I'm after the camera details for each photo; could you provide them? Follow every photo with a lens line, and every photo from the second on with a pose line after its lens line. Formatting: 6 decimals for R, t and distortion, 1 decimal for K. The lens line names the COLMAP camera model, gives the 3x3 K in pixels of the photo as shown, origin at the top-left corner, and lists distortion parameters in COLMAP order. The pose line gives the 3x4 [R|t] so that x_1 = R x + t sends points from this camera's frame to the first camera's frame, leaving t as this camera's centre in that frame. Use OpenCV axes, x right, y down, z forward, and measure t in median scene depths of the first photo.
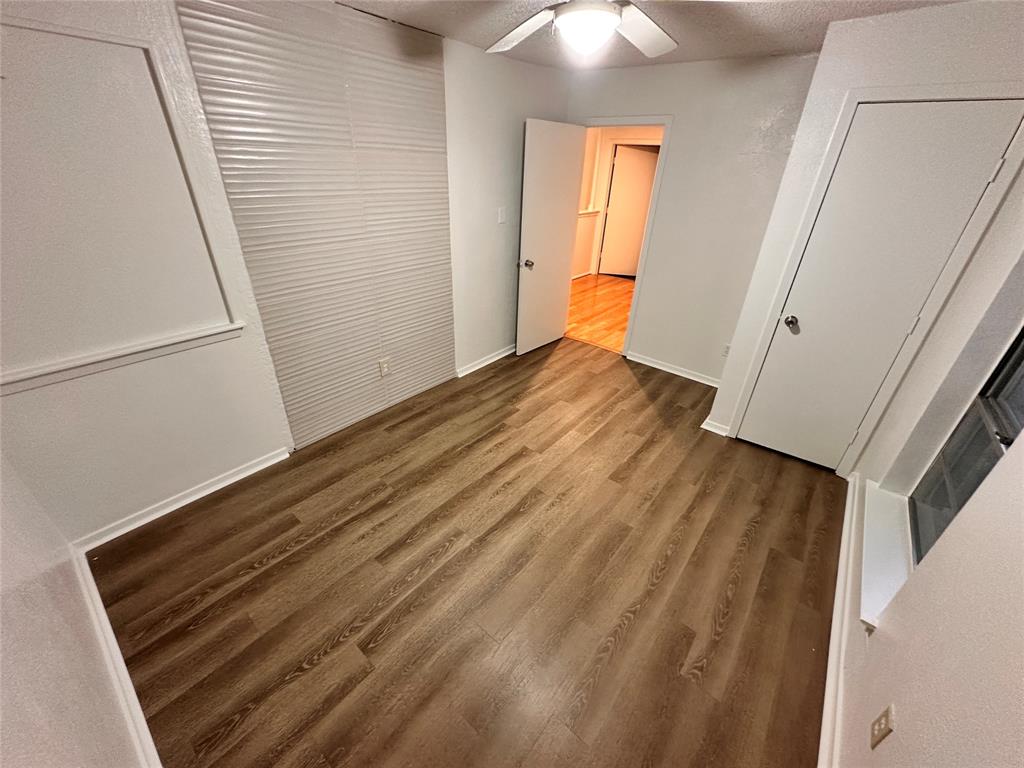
lens RADIAL K [[407.5, 0, 512.0], [0, 407.5, 384.0], [0, 0, 1]] dist [0.000046, -0.000282]
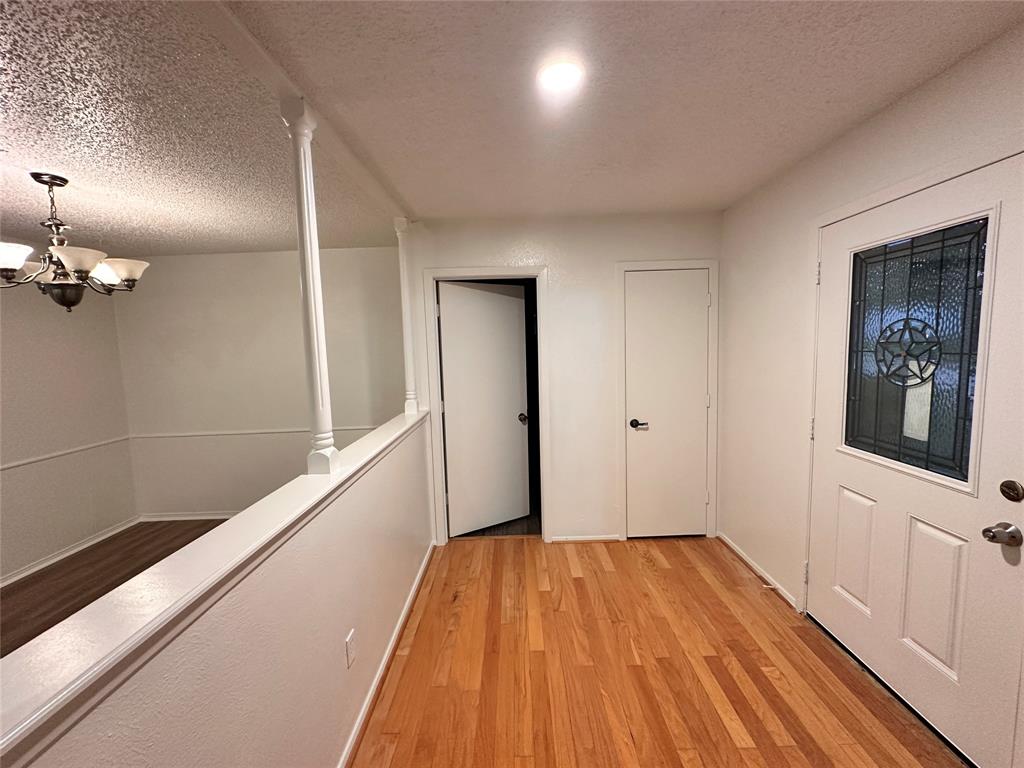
lens RADIAL K [[407.5, 0, 512.0], [0, 407.5, 384.0], [0, 0, 1]] dist [0.000046, -0.000282]
pose [[0.773402, -0.127496, 0.620962, 0.013106], [0.358402, 0.895922, -0.262435, -0.305662], [-0.522874, 0.425522, 0.738603, 0.619892]]
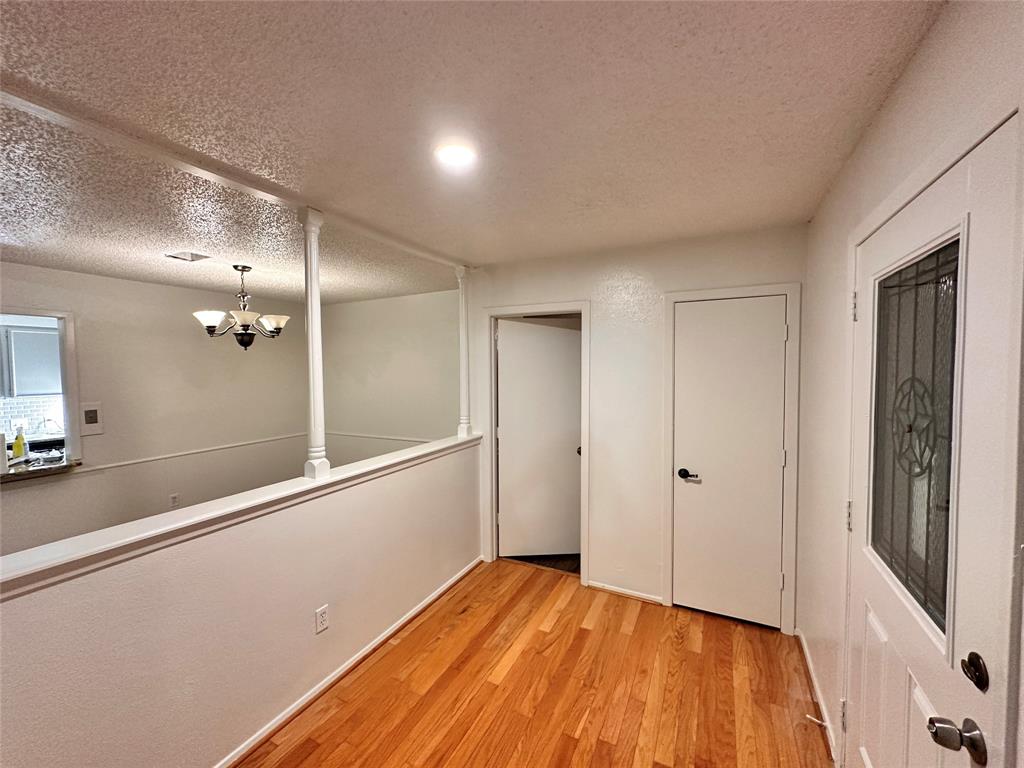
lens RADIAL K [[407.5, 0, 512.0], [0, 407.5, 384.0], [0, 0, 1]] dist [0.000046, -0.000282]
pose [[0.975517, -0.057657, 0.212234, 0.151437], [0.144750, 0.894860, -0.422225, -0.271406], [-0.165575, 0.442608, 0.881296, 0.542254]]
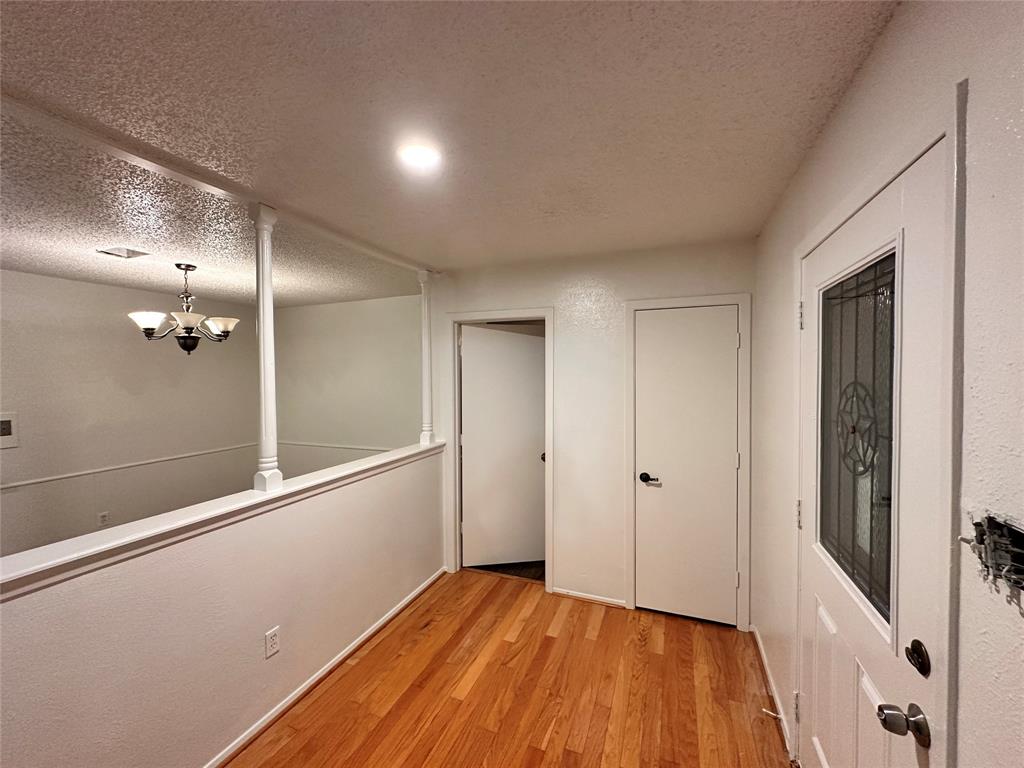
lens RADIAL K [[407.5, 0, 512.0], [0, 407.5, 384.0], [0, 0, 1]] dist [0.000046, -0.000282]
pose [[0.952147, -0.054734, 0.300699, 0.150959], [0.184640, 0.887026, -0.423194, -0.271985], [-0.243564, 0.458464, 0.854685, 0.545817]]
